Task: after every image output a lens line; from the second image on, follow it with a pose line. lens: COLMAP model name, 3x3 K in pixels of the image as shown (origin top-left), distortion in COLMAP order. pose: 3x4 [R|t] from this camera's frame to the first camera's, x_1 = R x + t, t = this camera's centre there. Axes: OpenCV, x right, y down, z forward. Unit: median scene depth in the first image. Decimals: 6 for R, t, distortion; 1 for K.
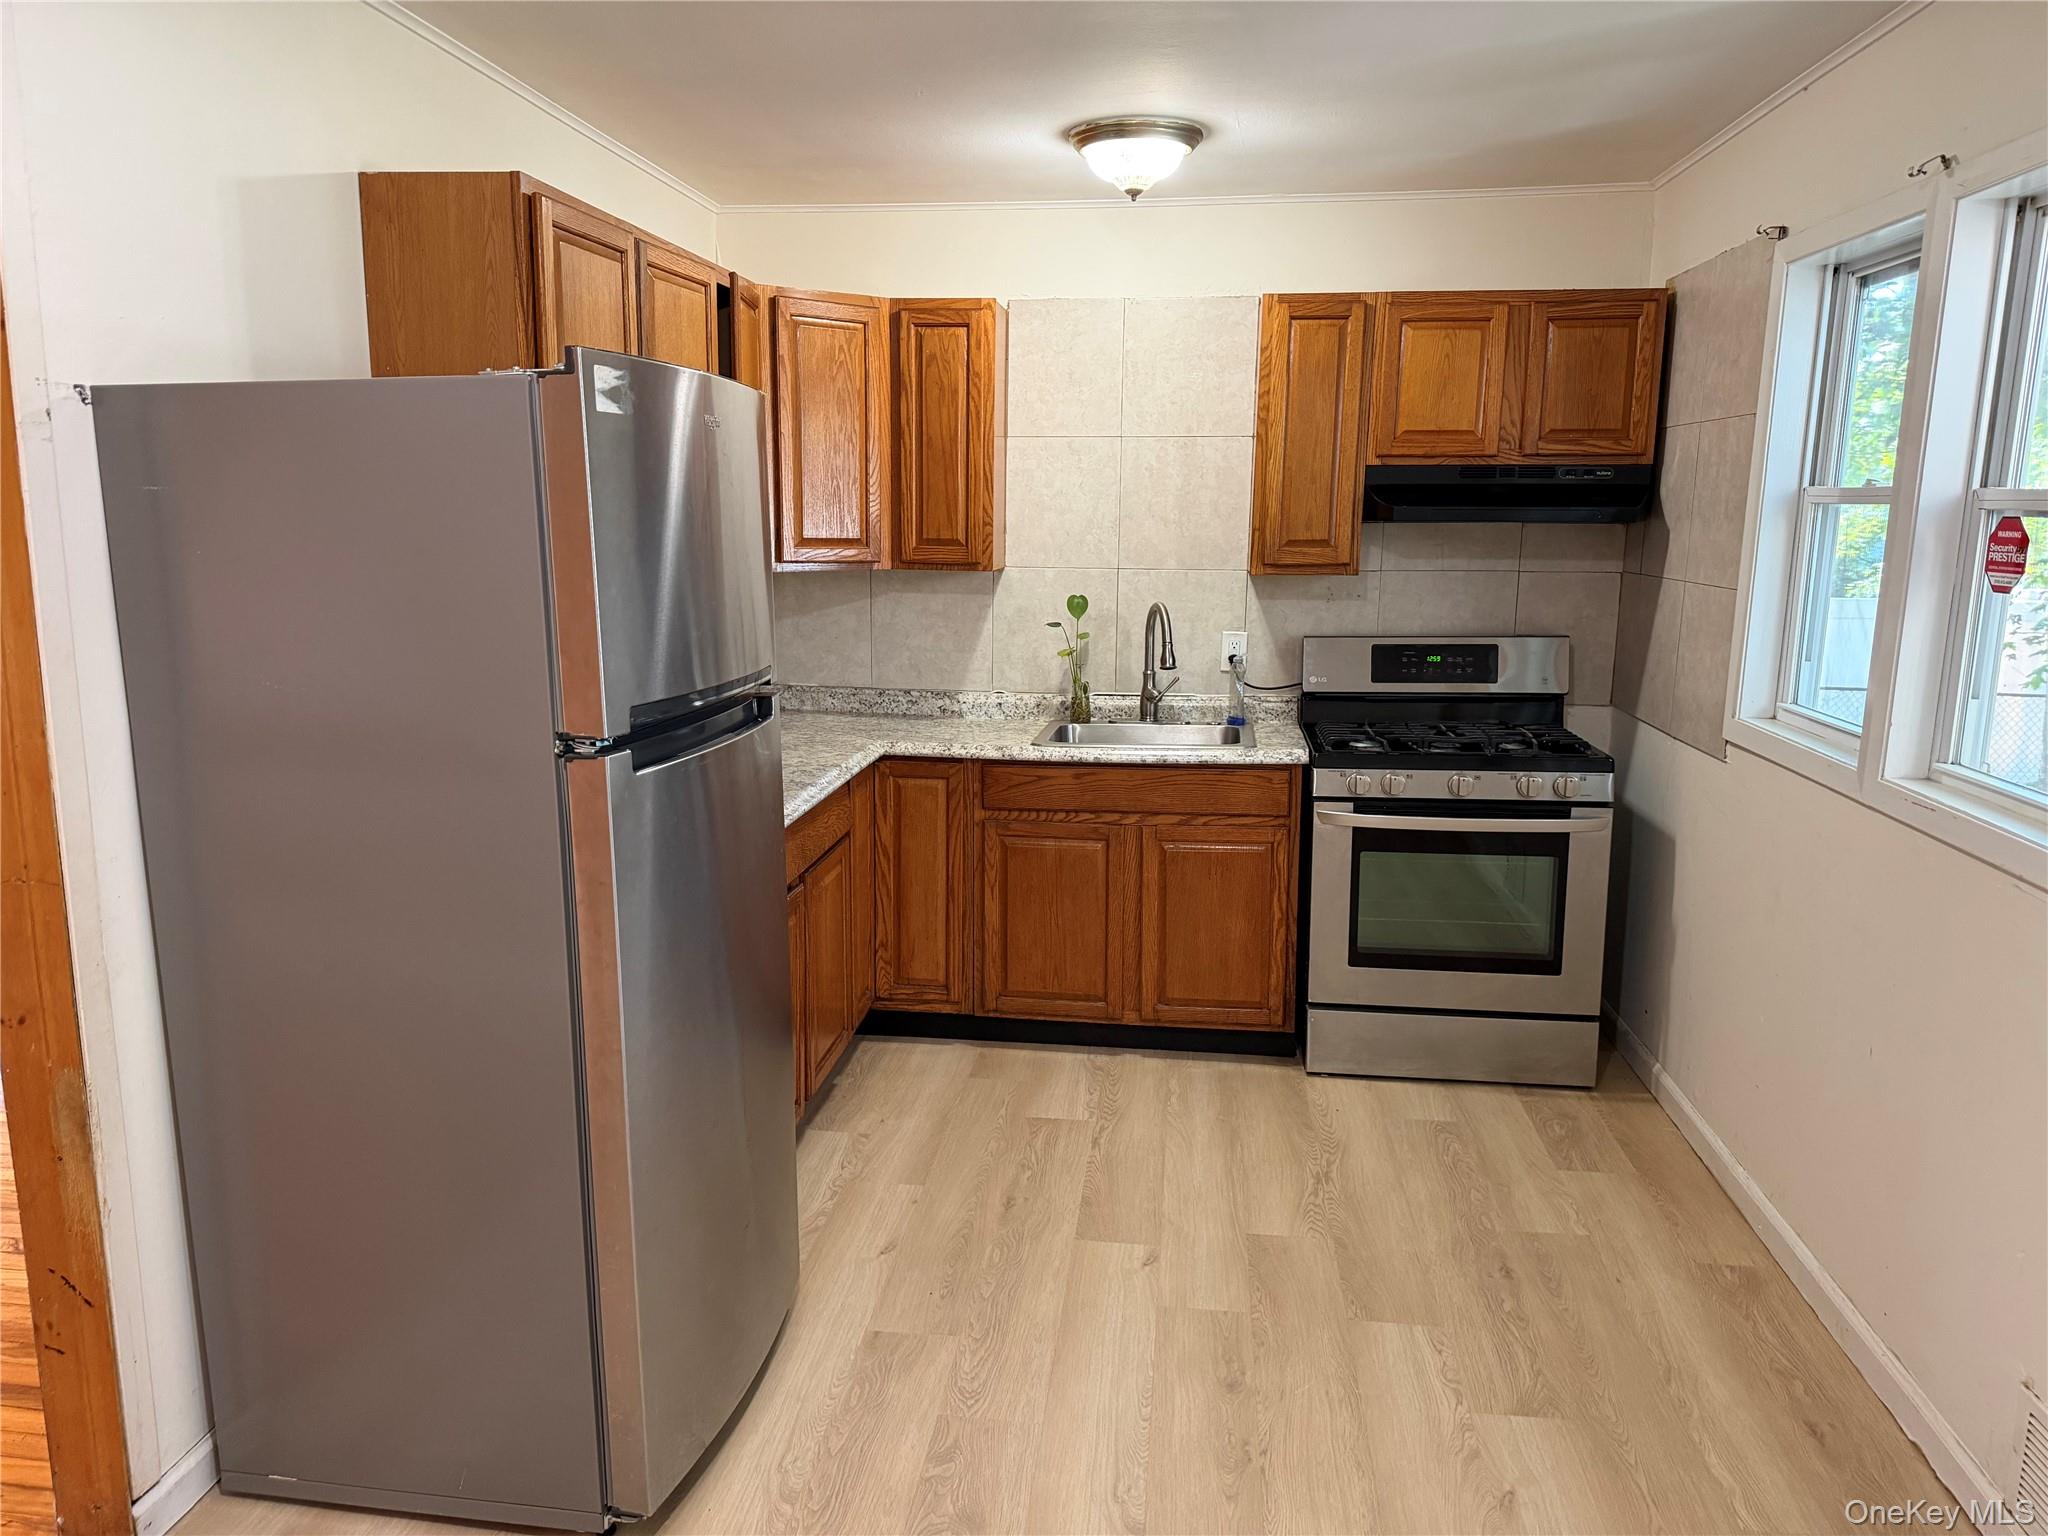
lens RADIAL K [[1437.9, 0, 1020.7], [0, 1437.9, 774.6], [0, 0, 1]] dist [-0.003842, -0.010750]
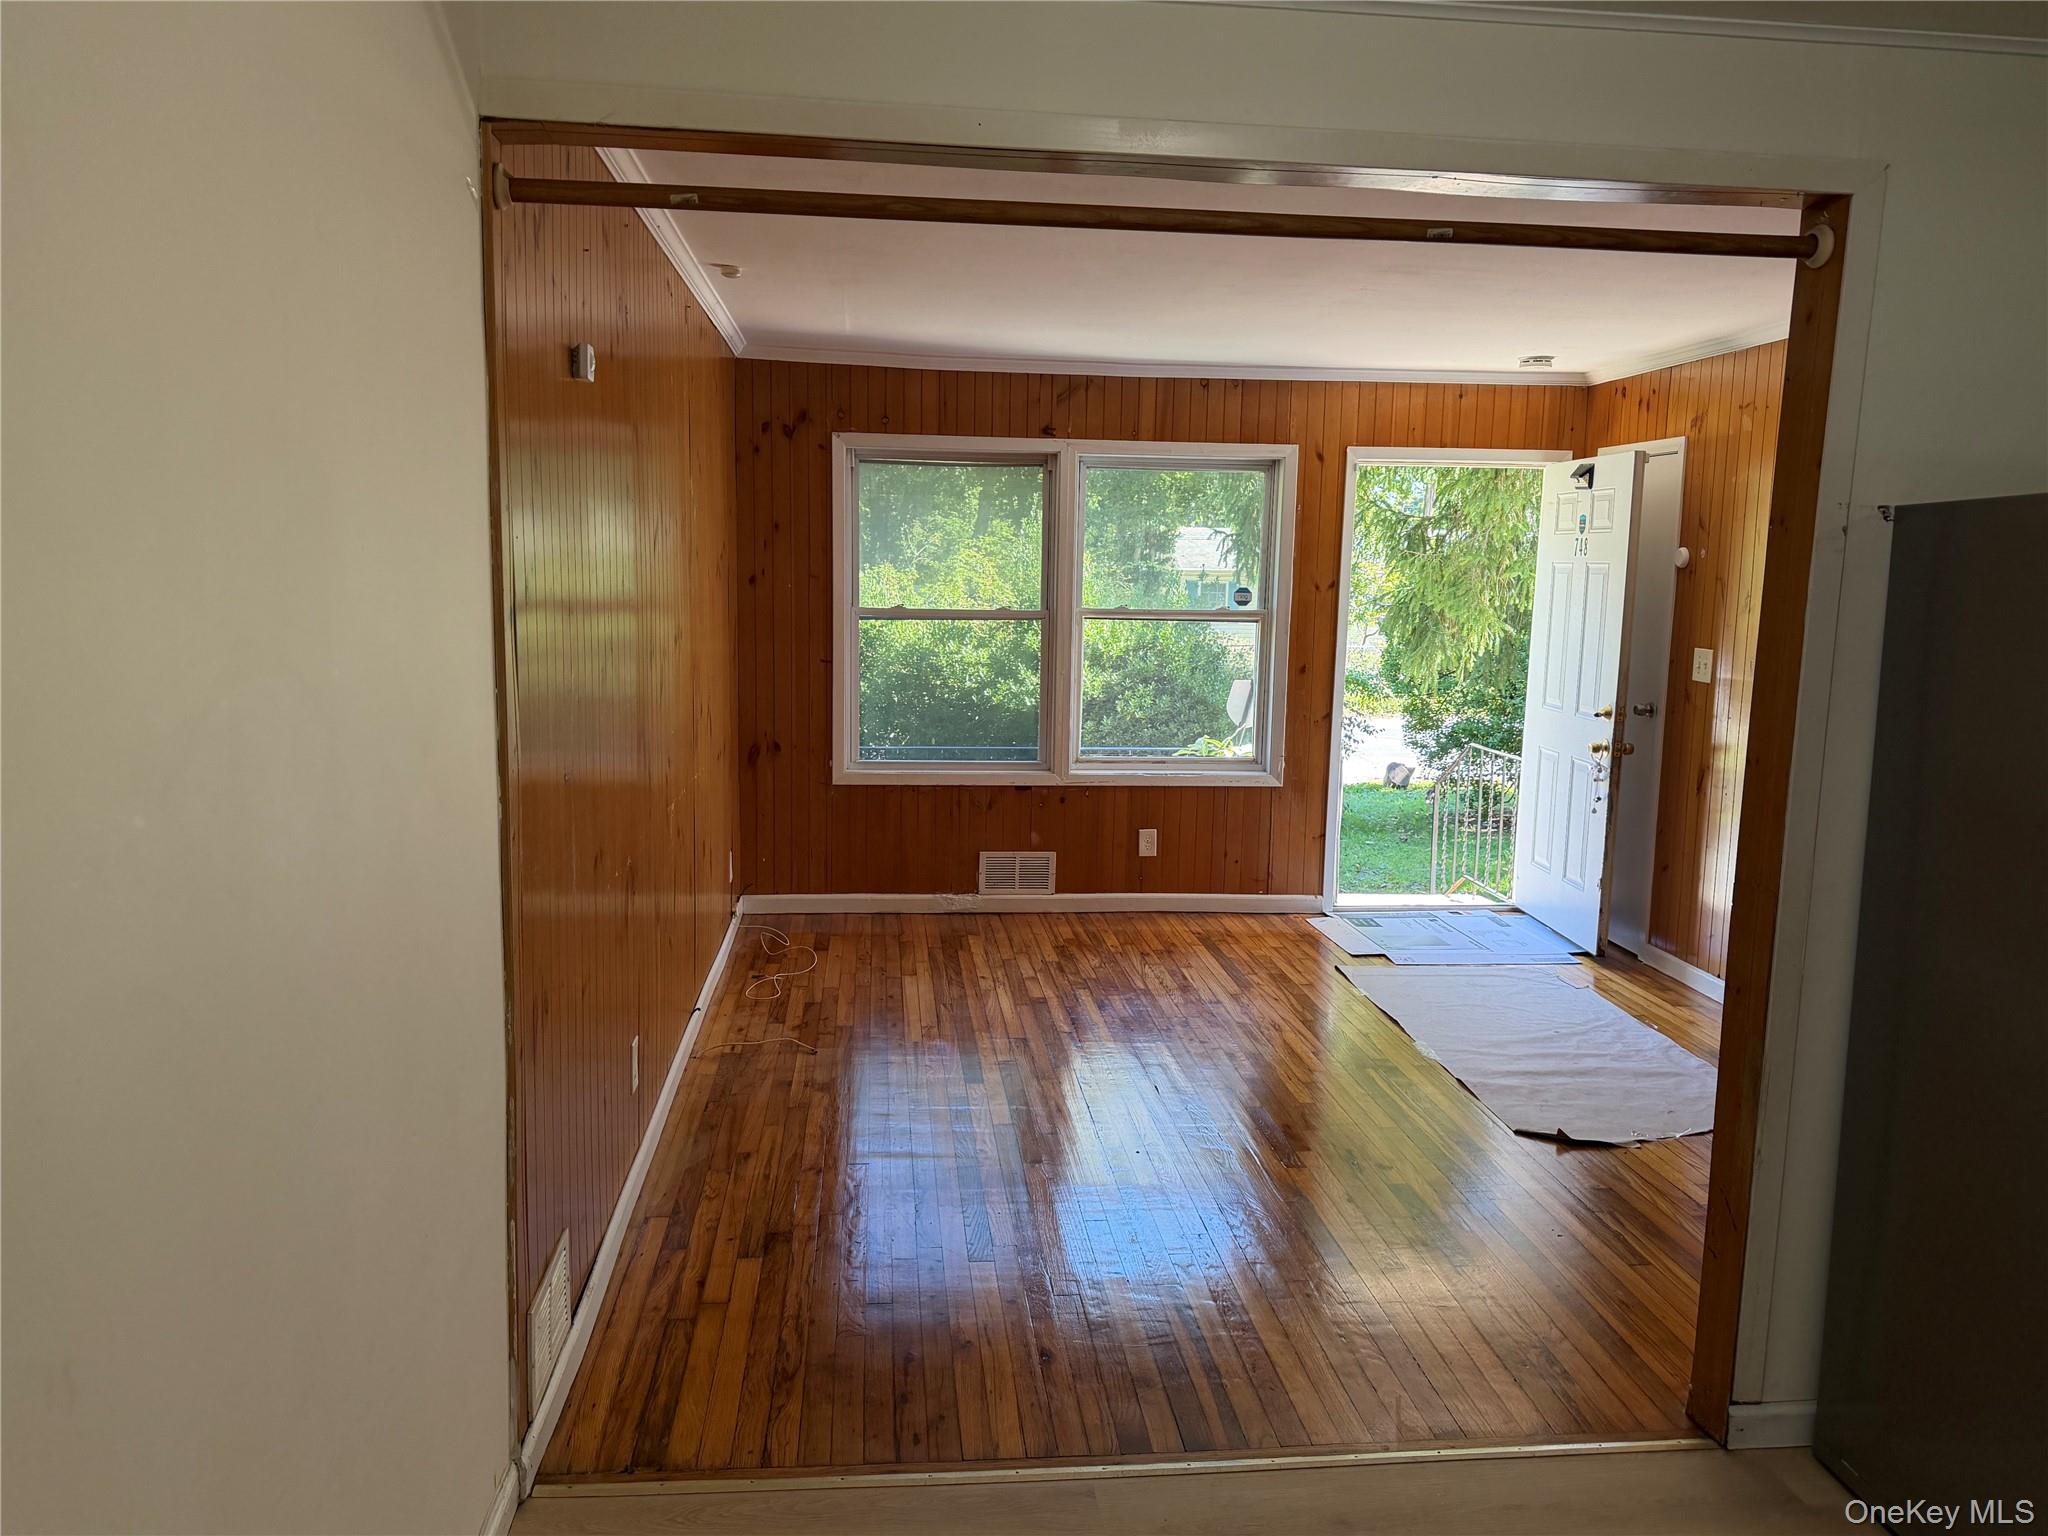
lens RADIAL K [[1496.9, 0, 1023.2], [0, 1496.9, 770.7], [0, 0, 1]] dist [0.006634, 0.001848]
pose [[0.219548, 0.131629, -0.966681, 0.304849], [-0.202001, 0.975518, 0.086955, -0.006980], [0.954460, 0.176180, 0.240762, 0.009475]]
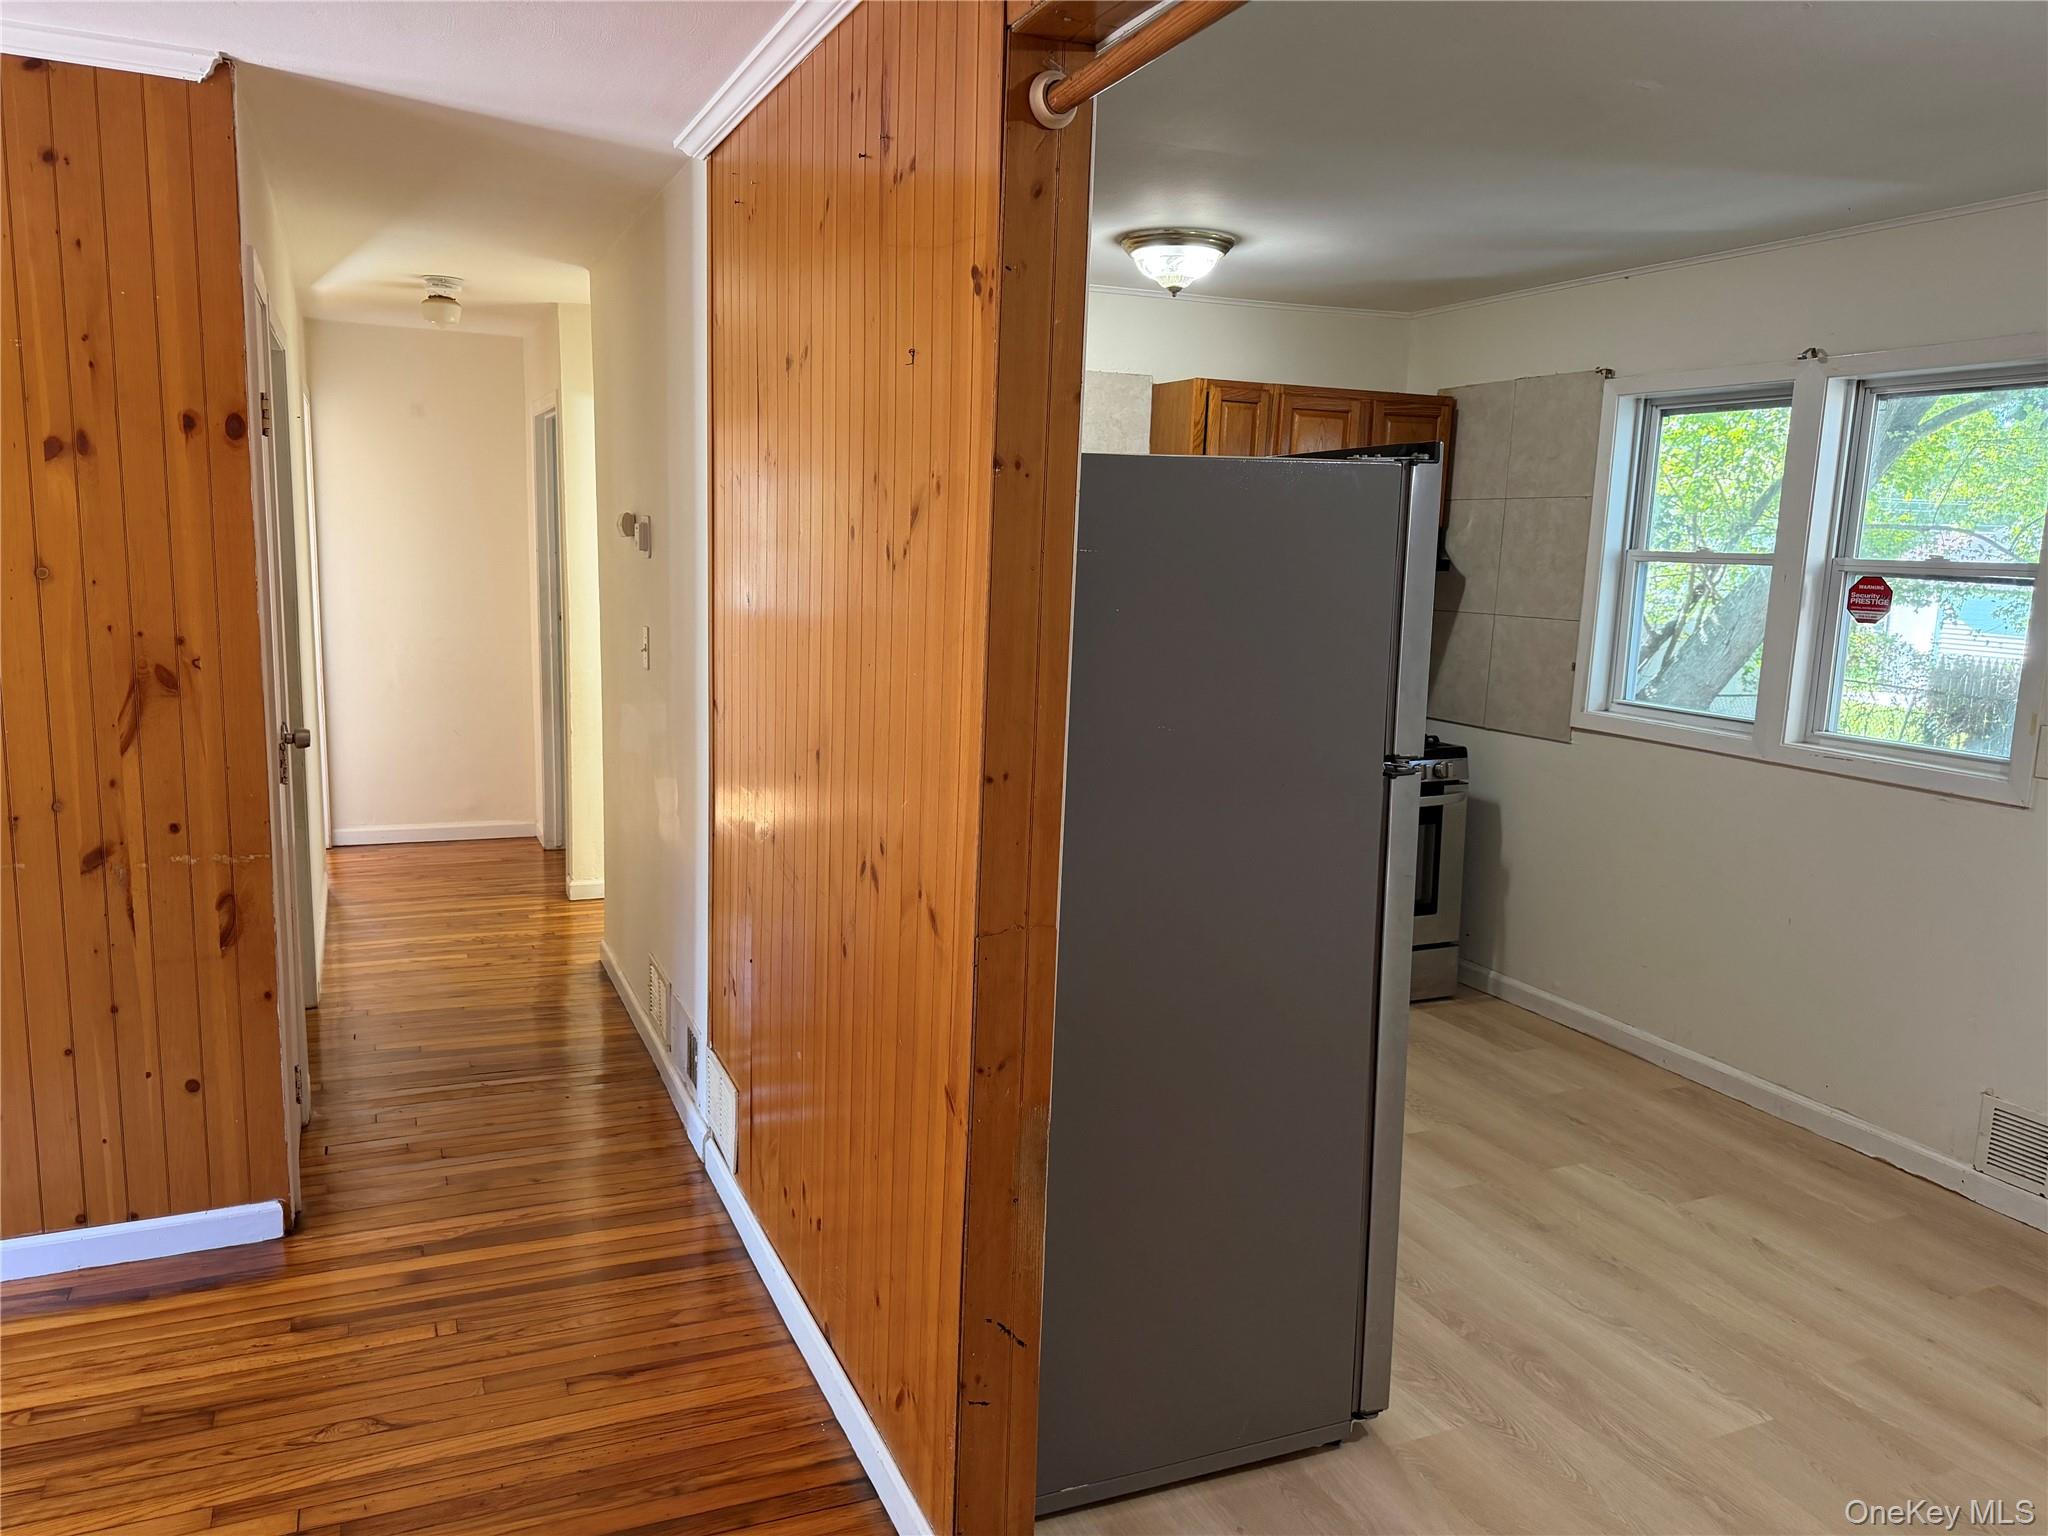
lens RADIAL K [[1437.9, 0, 970.3], [0, 1437.9, 762.8], [0, 0, 1]] dist [-0.003842, -0.010750]
pose [[0.866183, -0.057836, 0.496369, -0.818326], [0.070599, 0.997480, -0.006973, -0.024312], [-0.494715, 0.041084, 0.868084, 0.084881]]
